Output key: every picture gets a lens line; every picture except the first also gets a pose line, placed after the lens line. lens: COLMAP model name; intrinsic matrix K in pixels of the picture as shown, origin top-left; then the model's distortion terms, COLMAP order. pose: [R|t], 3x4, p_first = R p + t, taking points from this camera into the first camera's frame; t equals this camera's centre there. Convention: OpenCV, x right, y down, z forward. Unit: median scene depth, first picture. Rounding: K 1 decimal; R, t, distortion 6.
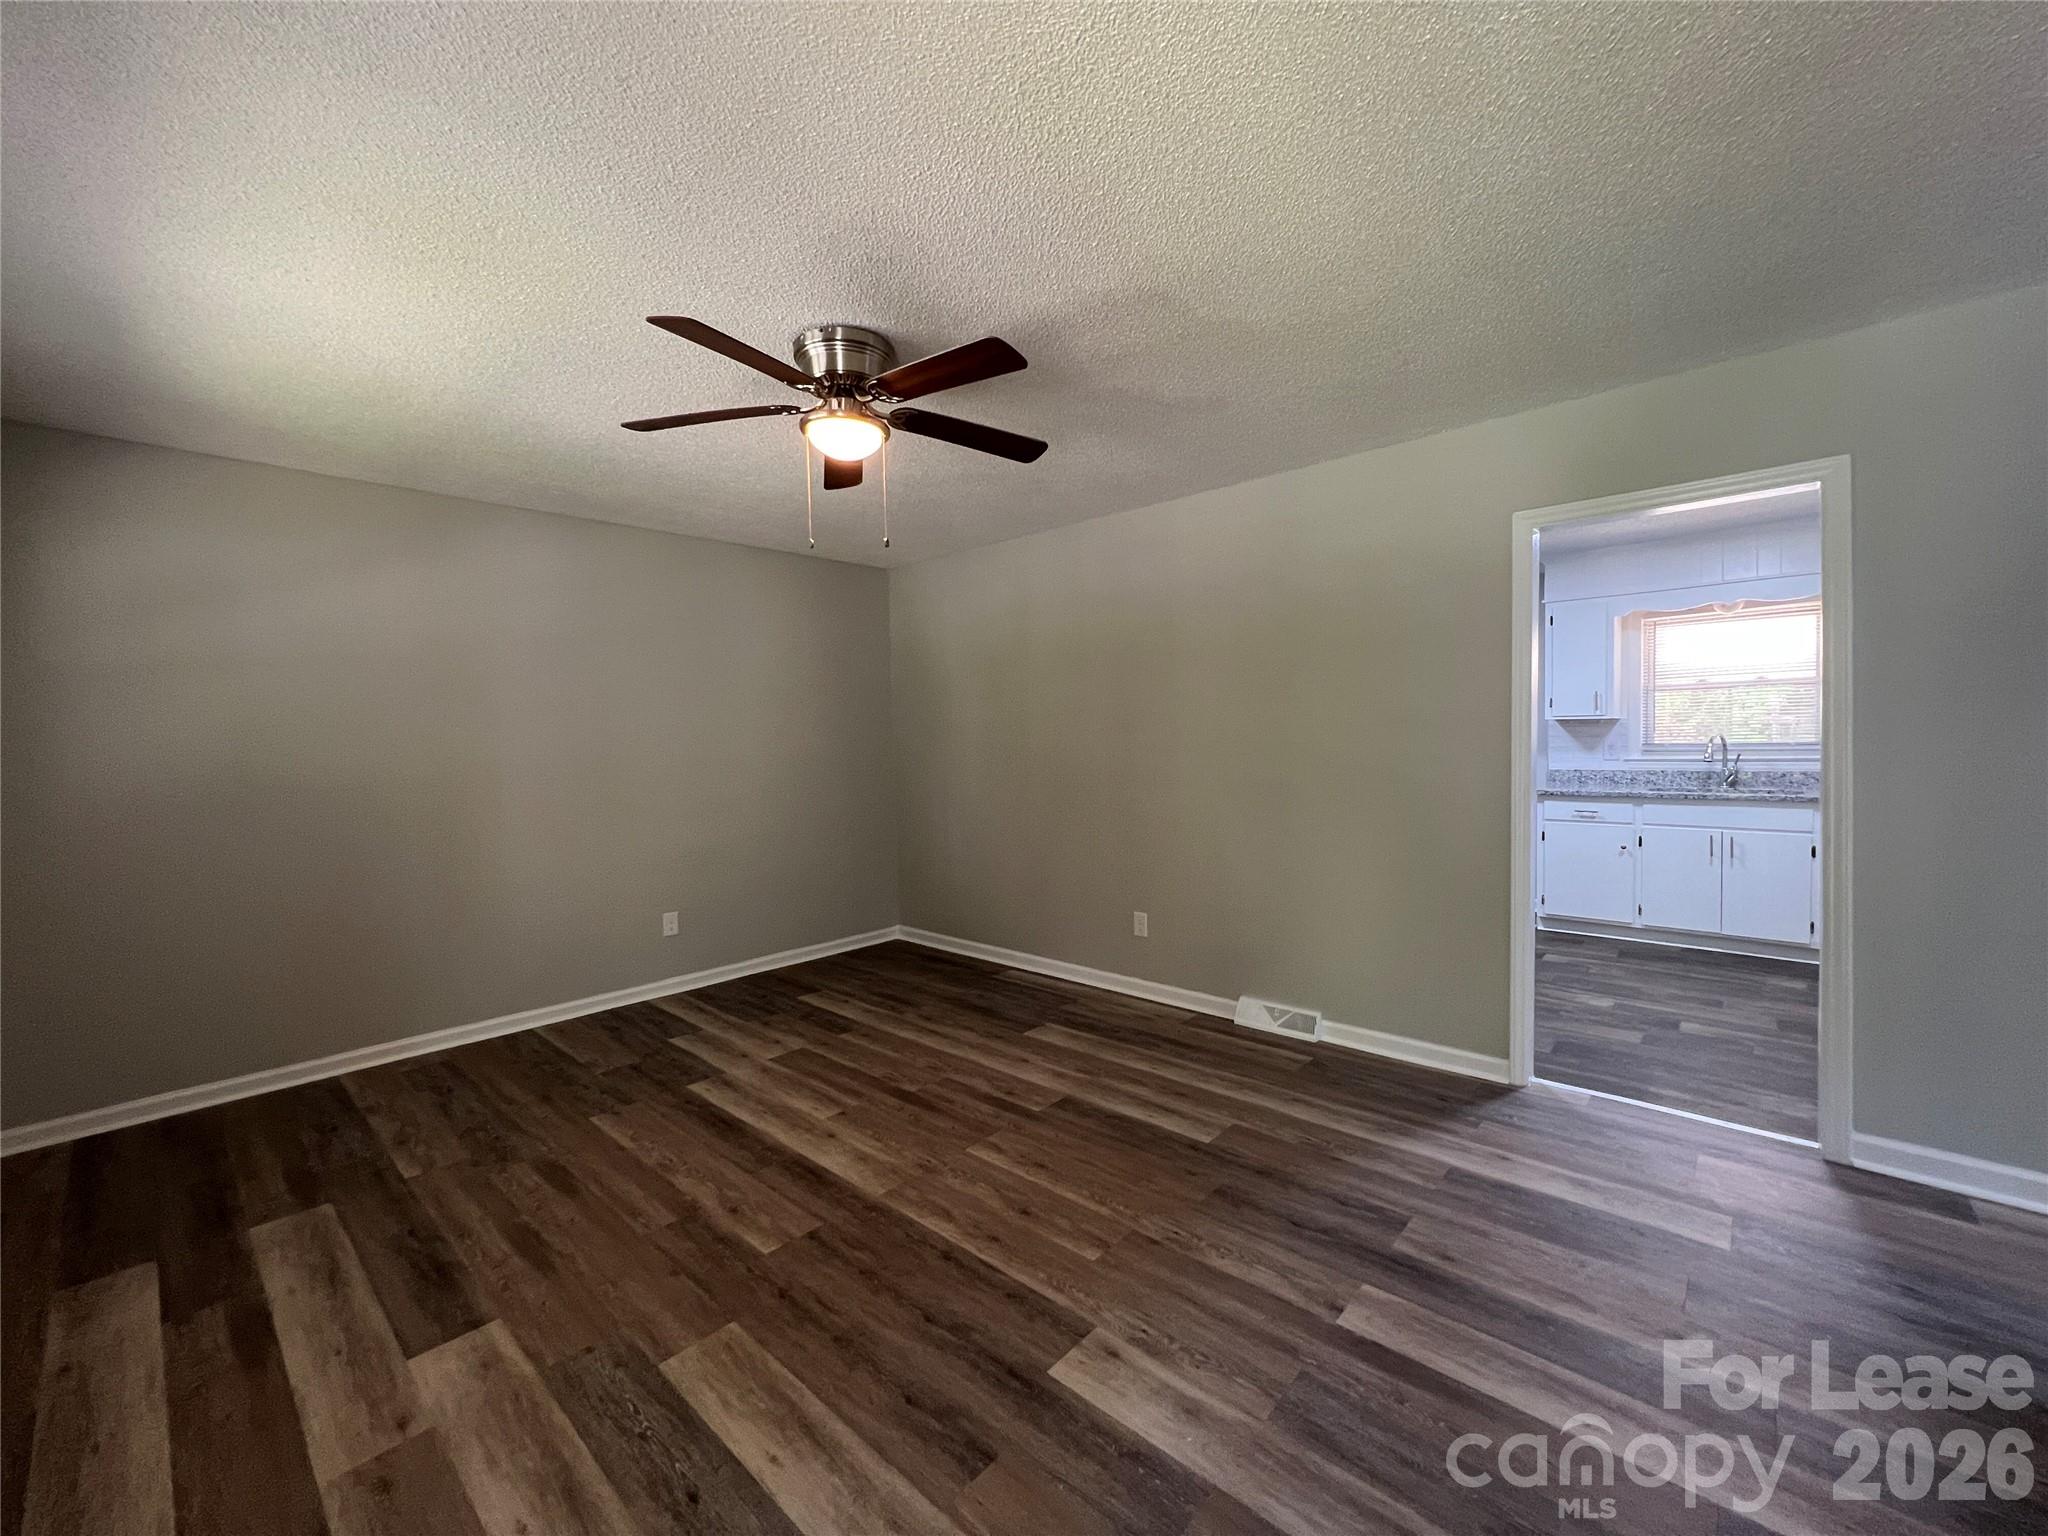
lens RADIAL K [[809.0, 0, 1026.8], [0, 809.0, 769.4], [0, 0, 1]] dist [-0.001250, 0.000781]
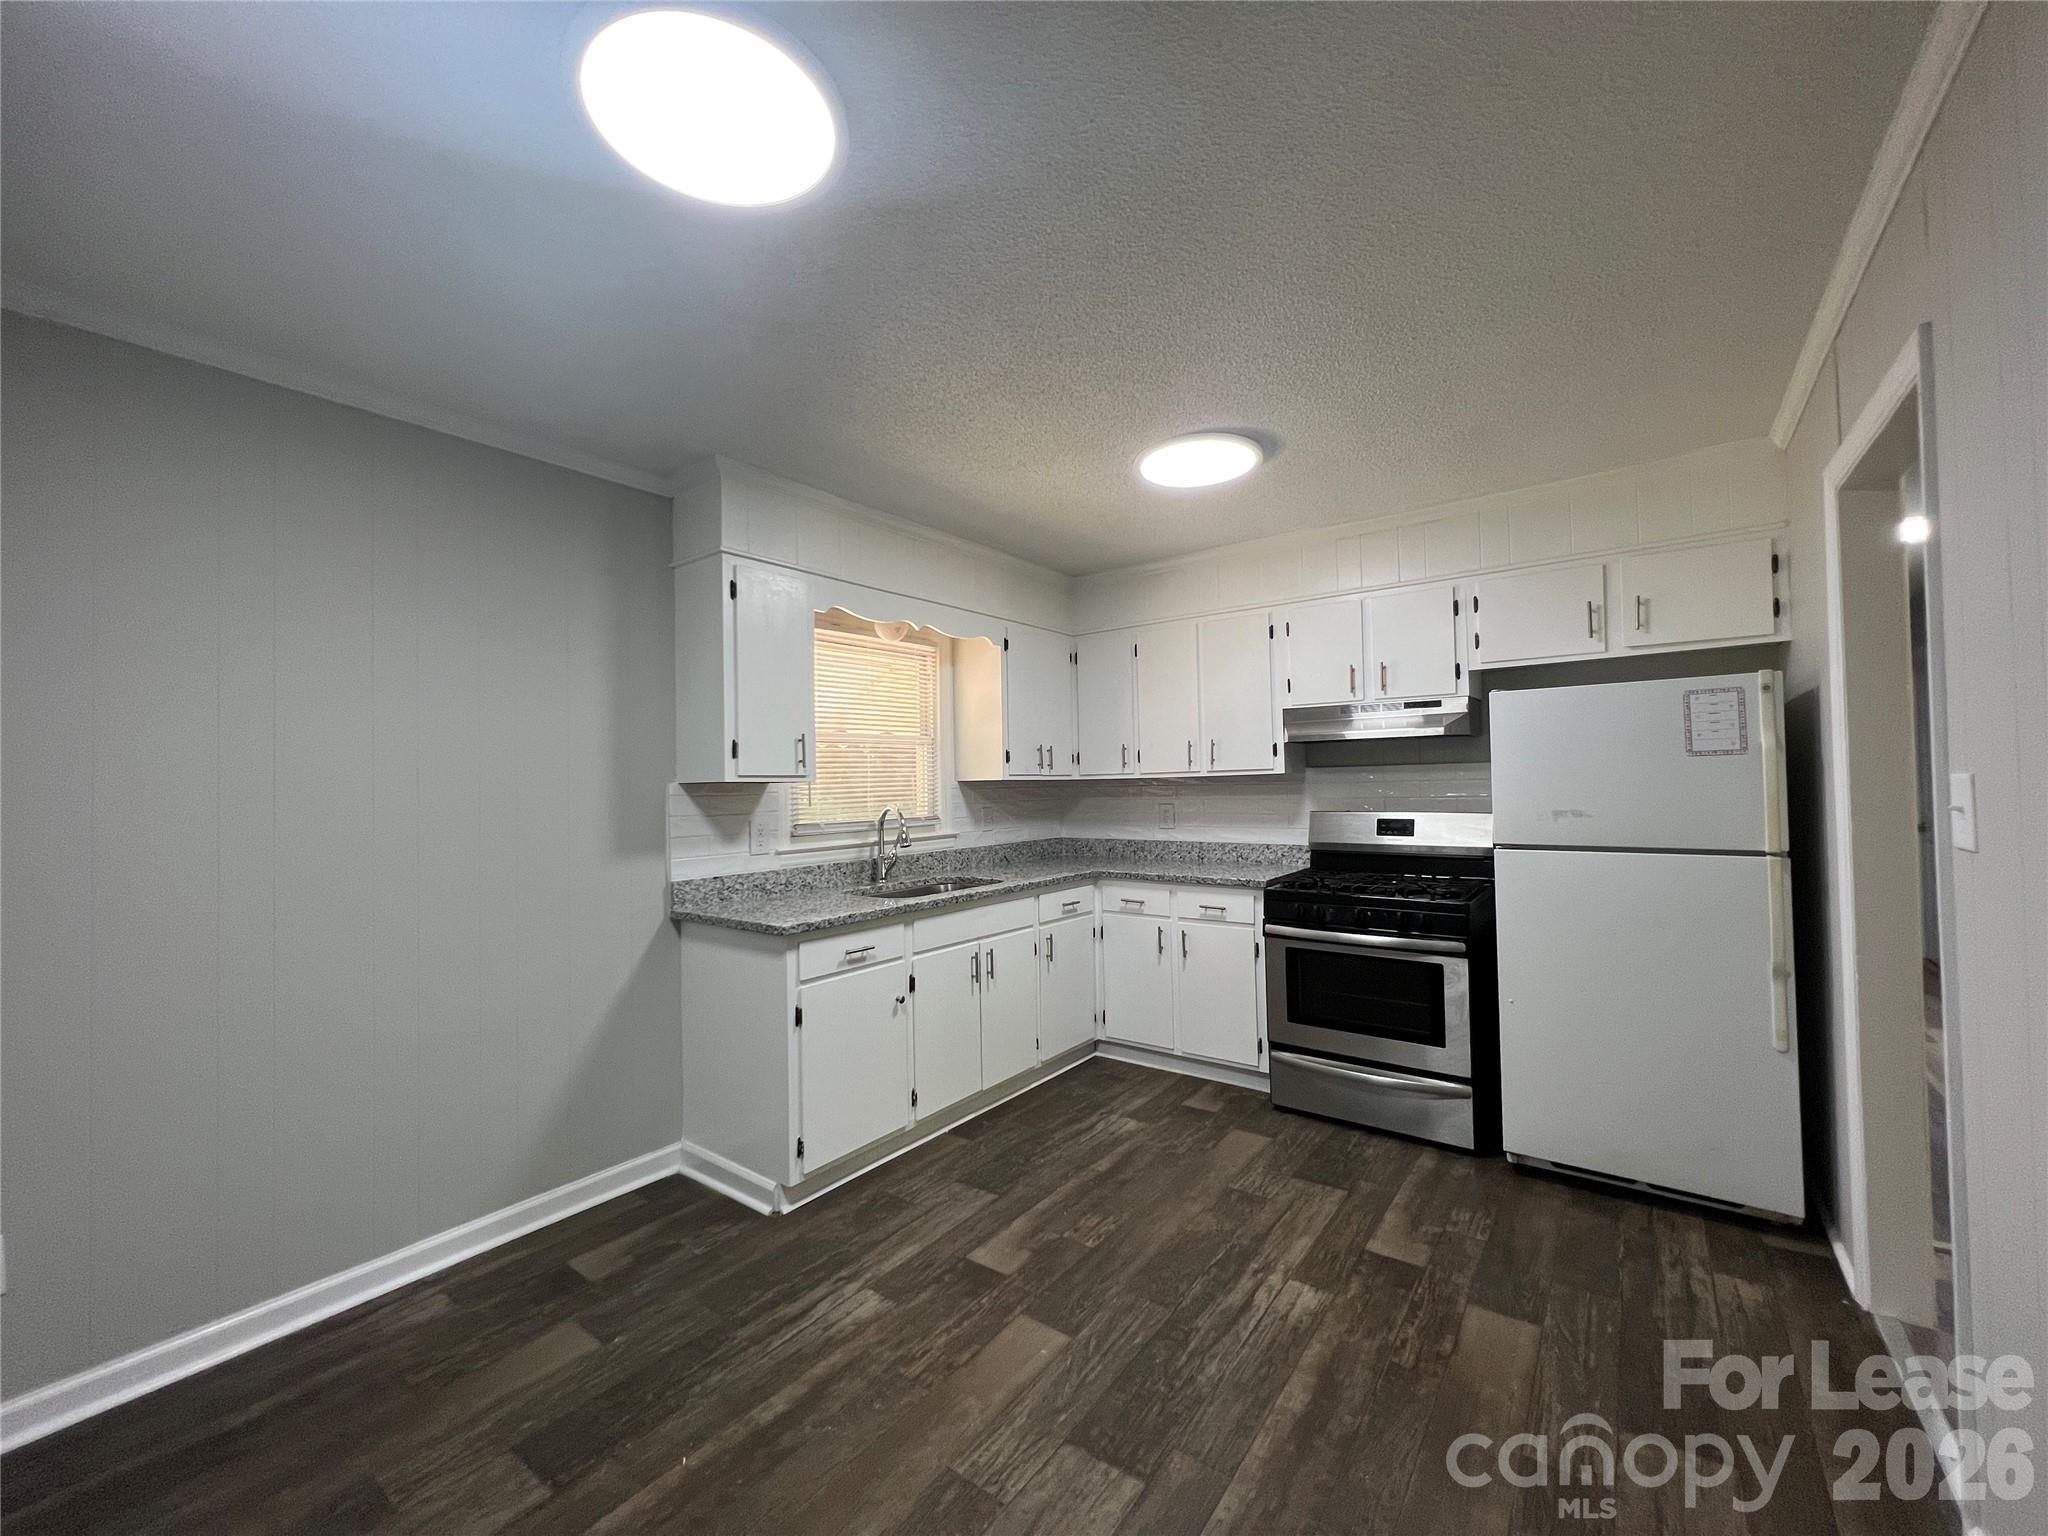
lens RADIAL K [[809.0, 0, 1023.2], [0, 809.0, 757.4], [0, 0, 1]] dist [-0.001250, 0.000781]
pose [[-0.091550, 0.058761, 0.994065, 0.130370], [0.063020, 0.996598, -0.053106, -0.040996], [-0.993804, 0.057784, -0.094942, 0.922821]]
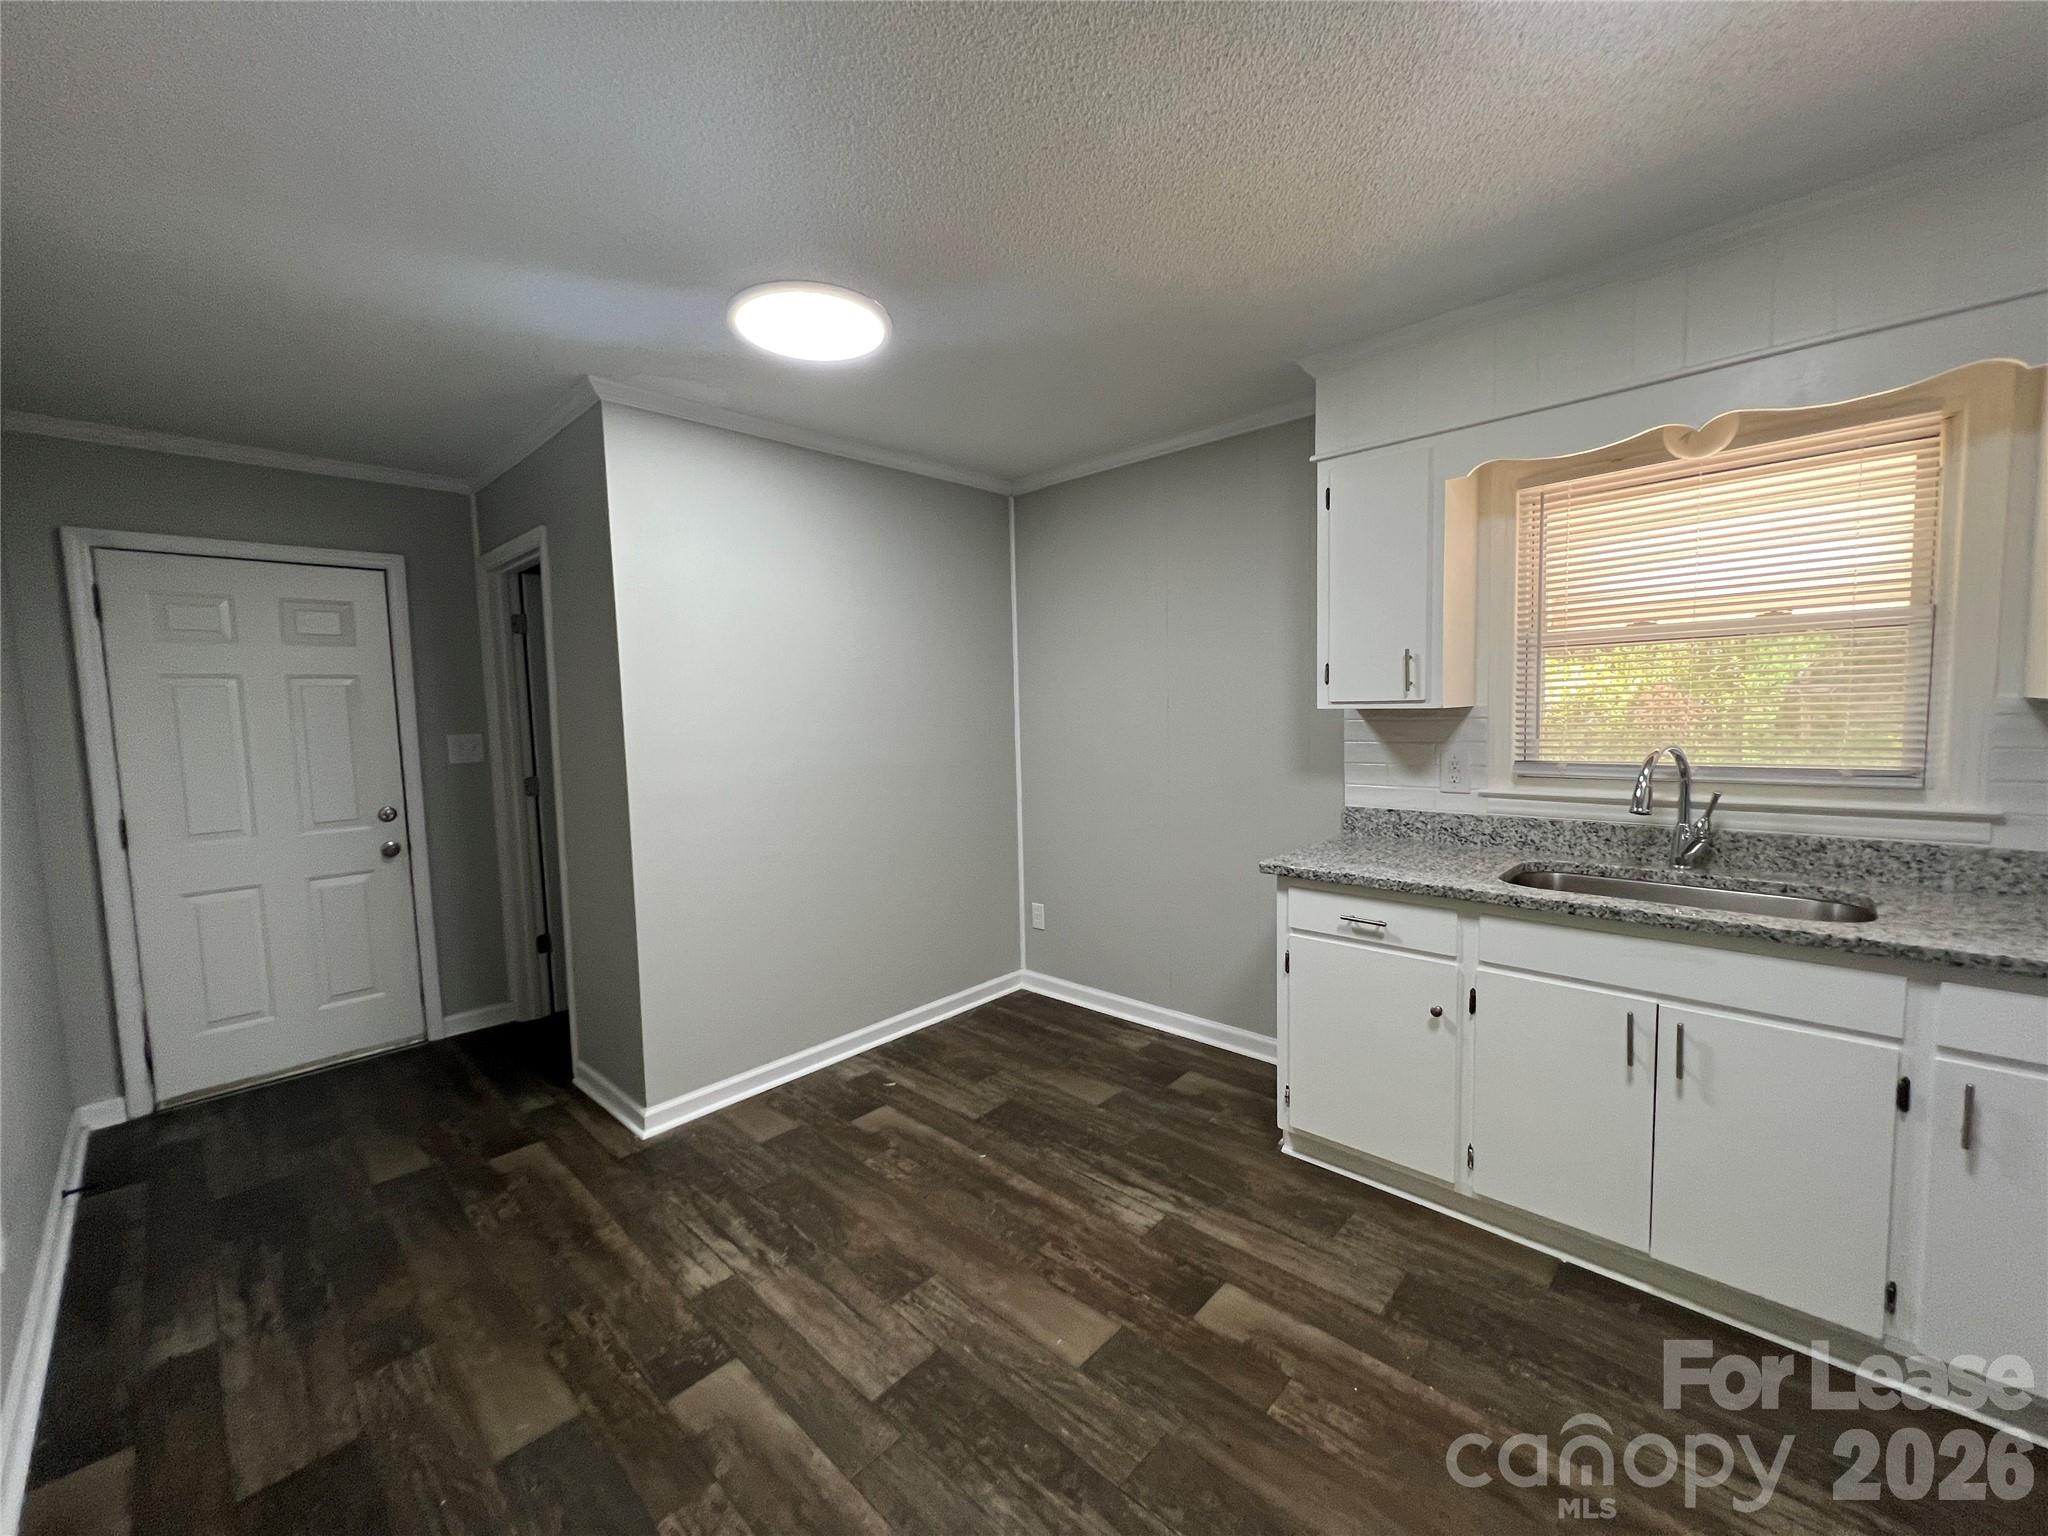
lens RADIAL K [[809.0, 0, 1030.1], [0, 809.0, 772.6], [0, 0, 1]] dist [-0.001250, 0.000781]
pose [[0.999944, -0.003202, -0.010109, 0.508432], [0.003609, 0.999169, 0.040591, -0.047007], [0.009970, -0.040625, 0.999125, 0.554365]]
